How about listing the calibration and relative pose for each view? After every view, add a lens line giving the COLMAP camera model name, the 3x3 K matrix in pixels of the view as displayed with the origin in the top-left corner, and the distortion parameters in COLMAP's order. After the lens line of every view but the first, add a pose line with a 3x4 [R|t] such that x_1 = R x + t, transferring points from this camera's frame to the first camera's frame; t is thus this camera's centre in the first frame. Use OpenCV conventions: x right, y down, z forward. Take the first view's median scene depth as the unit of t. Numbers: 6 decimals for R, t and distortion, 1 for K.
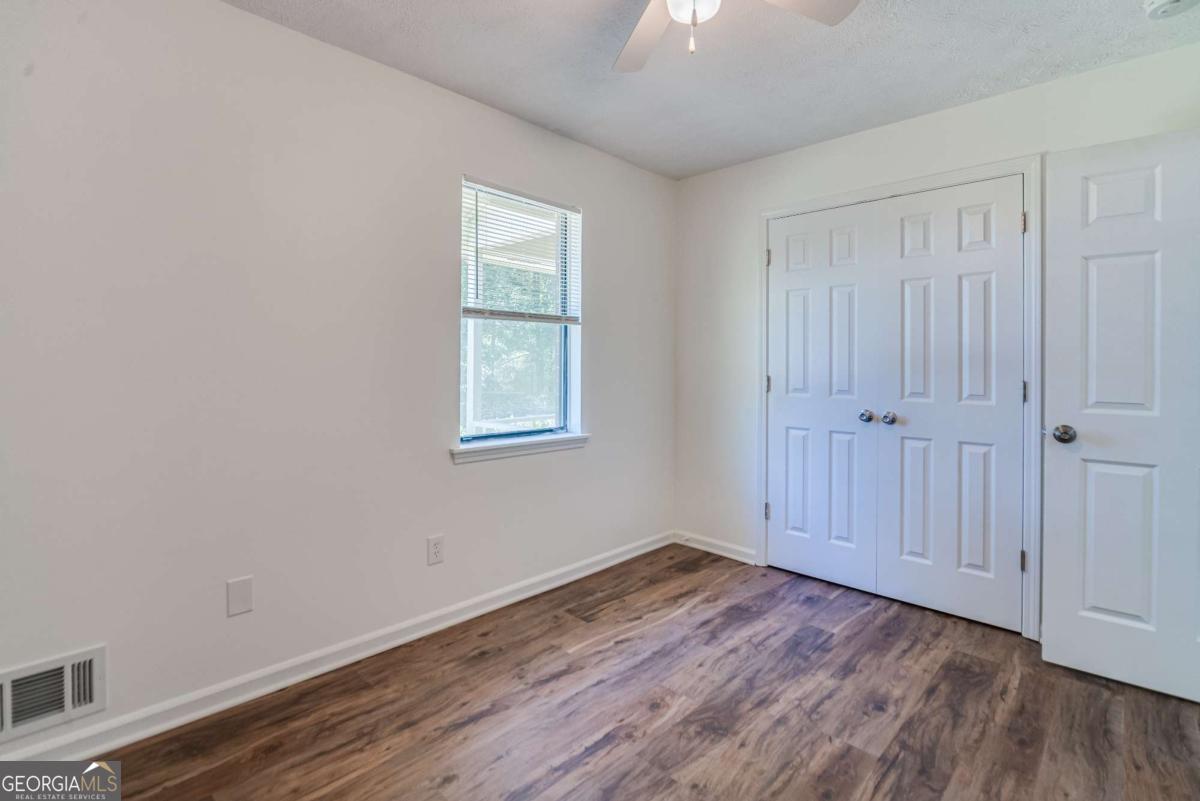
lens RADIAL K [[564.4, 0, 597.7], [0, 564.4, 372.8], [0, 0, 1]] dist [-0.016197, 0.002634]
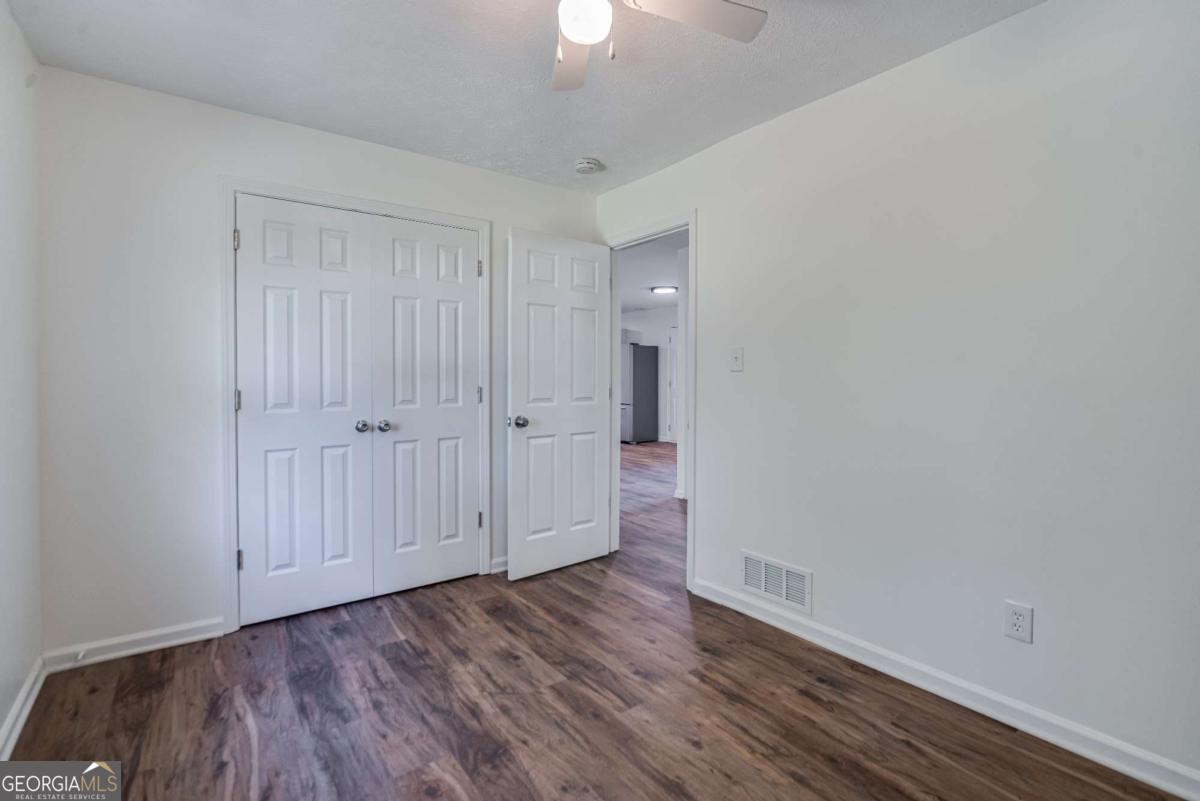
lens RADIAL K [[564.4, 0, 587.6], [0, 564.4, 390.7], [0, 0, 1]] dist [-0.016197, 0.002634]
pose [[0.156571, -0.031484, 0.987165, -0.555049], [0.016198, 0.999439, 0.029306, -0.011867], [-0.987534, 0.011402, 0.156993, 0.543295]]
